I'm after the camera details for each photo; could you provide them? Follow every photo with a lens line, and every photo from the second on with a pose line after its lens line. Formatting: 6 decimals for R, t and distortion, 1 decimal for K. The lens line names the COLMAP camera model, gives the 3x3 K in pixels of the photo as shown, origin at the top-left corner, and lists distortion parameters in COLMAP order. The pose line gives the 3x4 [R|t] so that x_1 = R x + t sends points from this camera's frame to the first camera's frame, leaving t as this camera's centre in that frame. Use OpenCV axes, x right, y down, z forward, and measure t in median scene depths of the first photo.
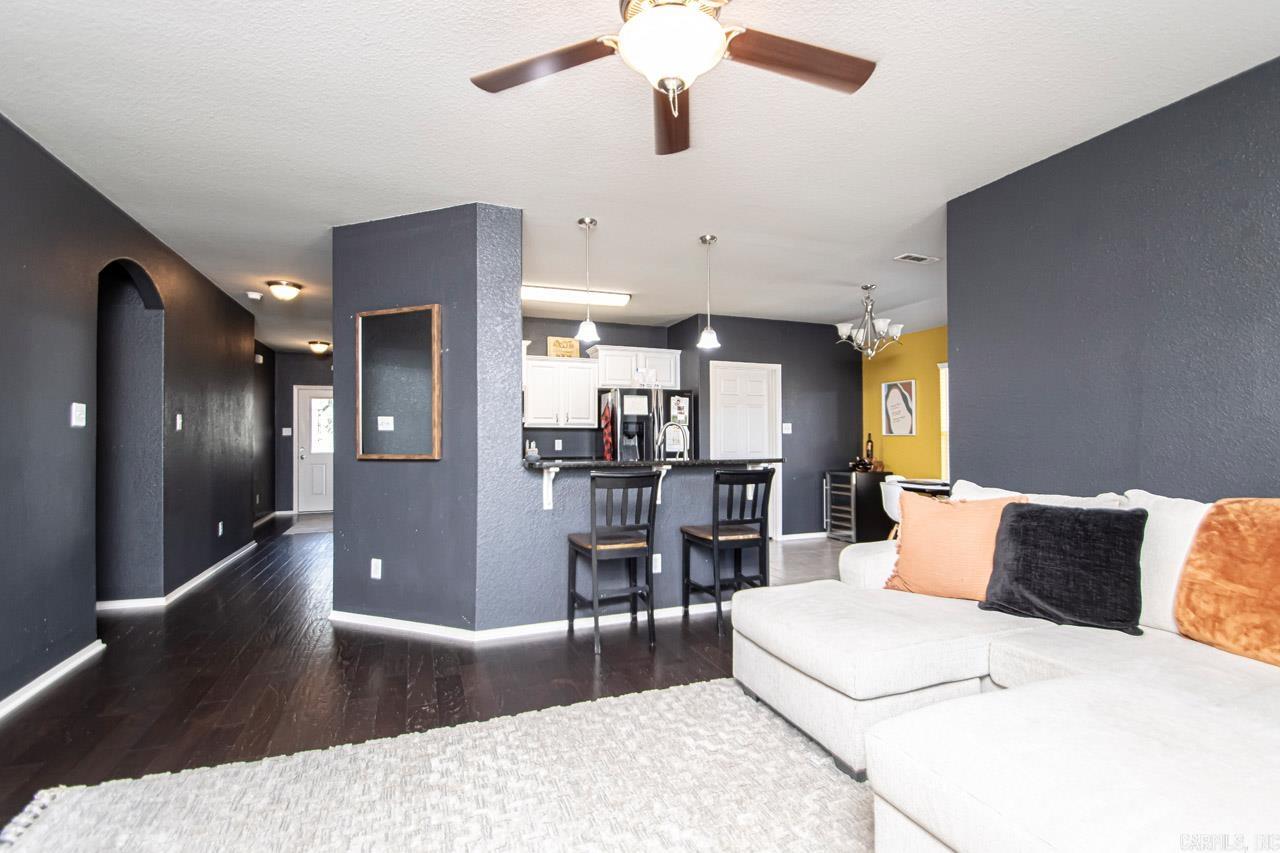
lens RADIAL K [[605.4, 0, 645.0], [0, 605.4, 433.3], [0, 0, 1]] dist [-0.004283, -0.003047]
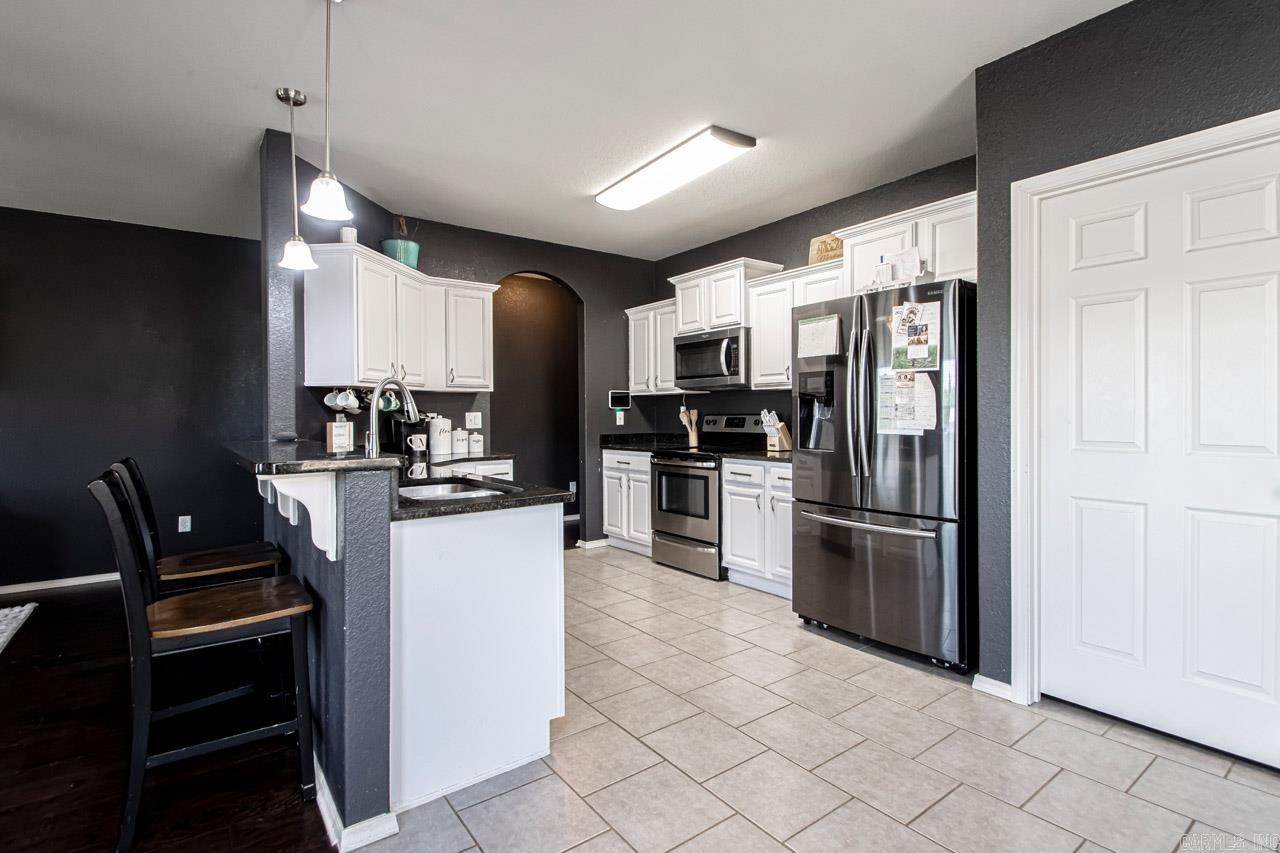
lens RADIAL K [[605.4, 0, 635.8], [0, 605.4, 421.9], [0, 0, 1]] dist [-0.004283, -0.003047]
pose [[0.263852, 0.011997, -0.964489, 0.383697], [0.019003, 0.999664, 0.017633, 0.009398], [0.964376, -0.022980, 0.263535, 0.673082]]
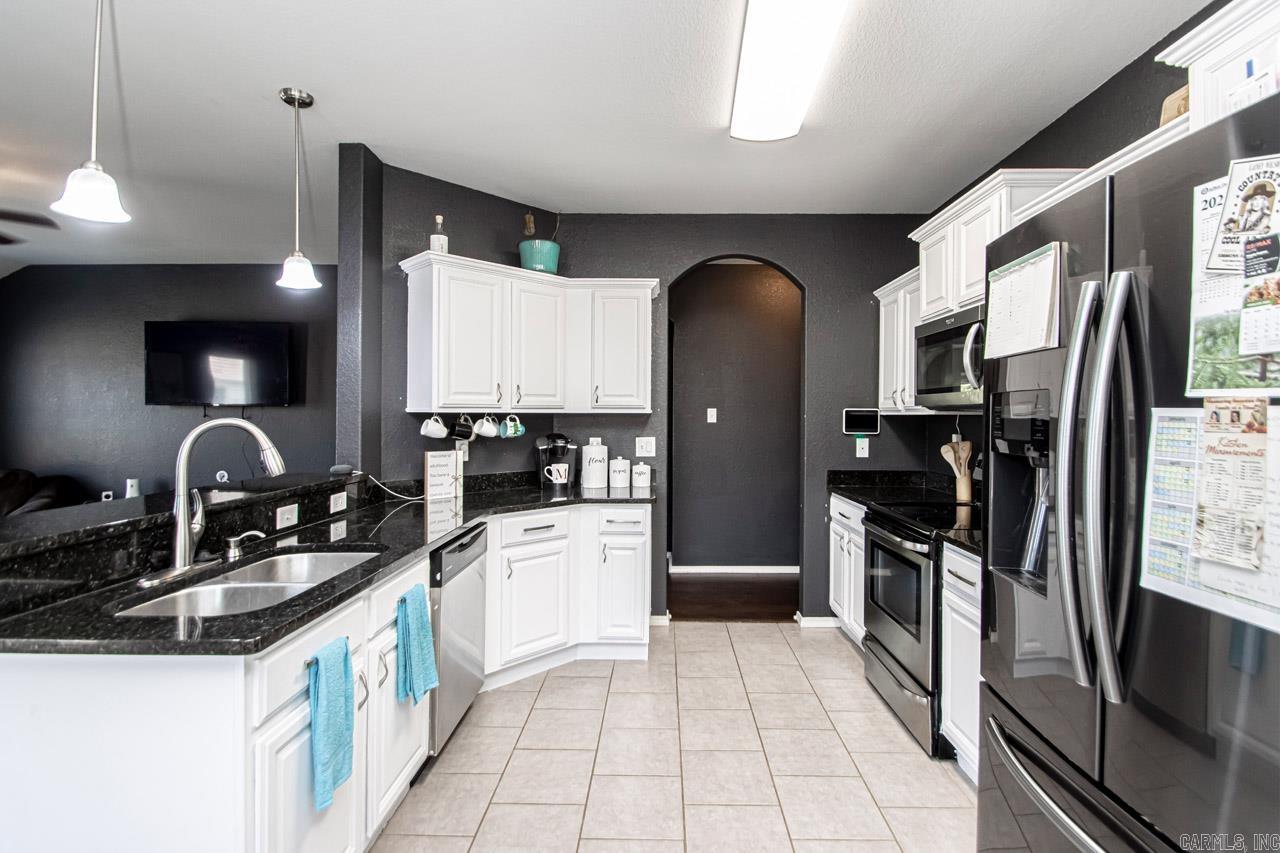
lens RADIAL K [[605.4, 0, 651.0], [0, 605.4, 417.5], [0, 0, 1]] dist [-0.004283, -0.003047]
pose [[-0.364593, 0.001546, -0.931166, 0.199394], [0.007697, 0.999969, -0.001353, -0.009874], [0.931135, -0.007660, -0.364594, 0.882406]]
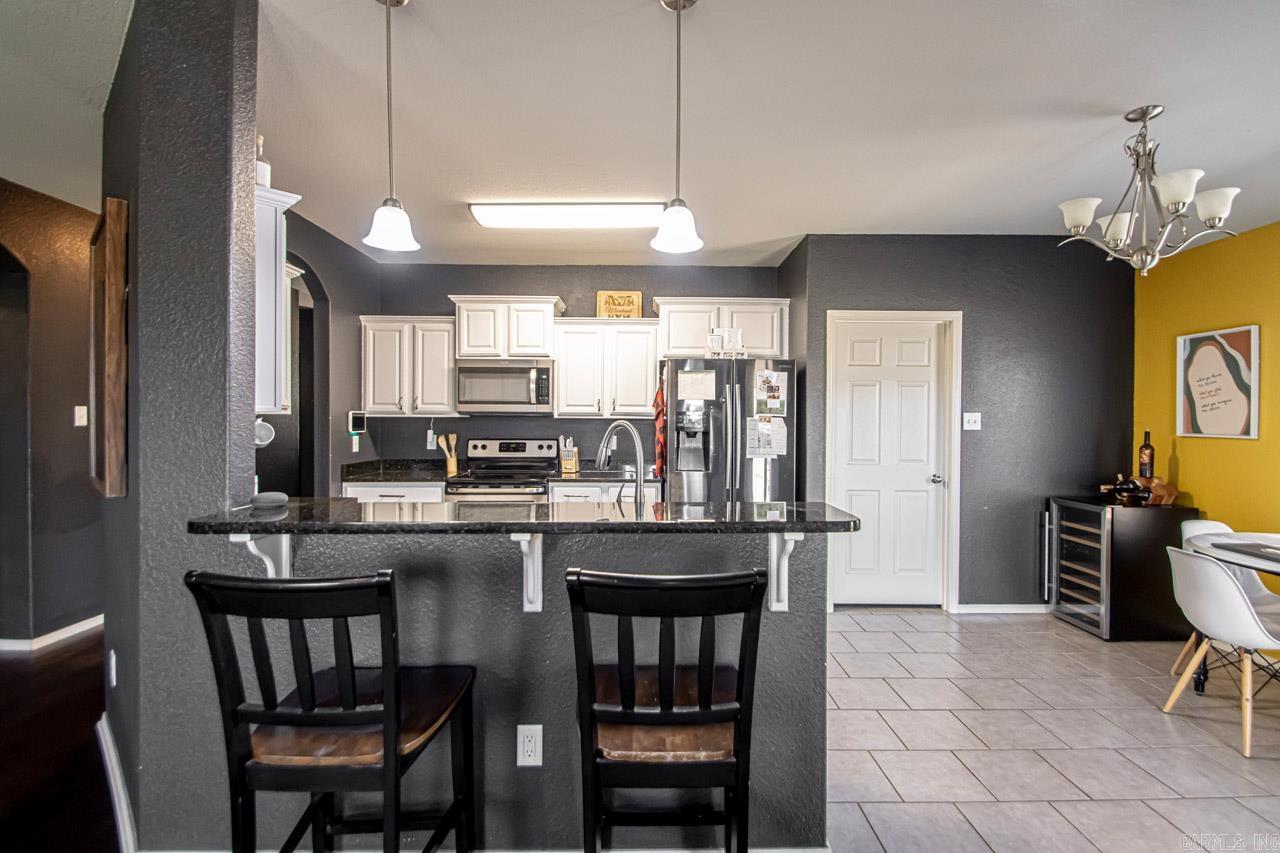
lens RADIAL K [[605.4, 0, 634.6], [0, 605.4, 427.8], [0, 0, 1]] dist [-0.004283, -0.003047]
pose [[0.936414, 0.009609, -0.350764, 0.137011], [-0.001232, 0.999709, 0.024098, -0.015644], [0.350894, -0.022133, 0.936154, 0.350378]]
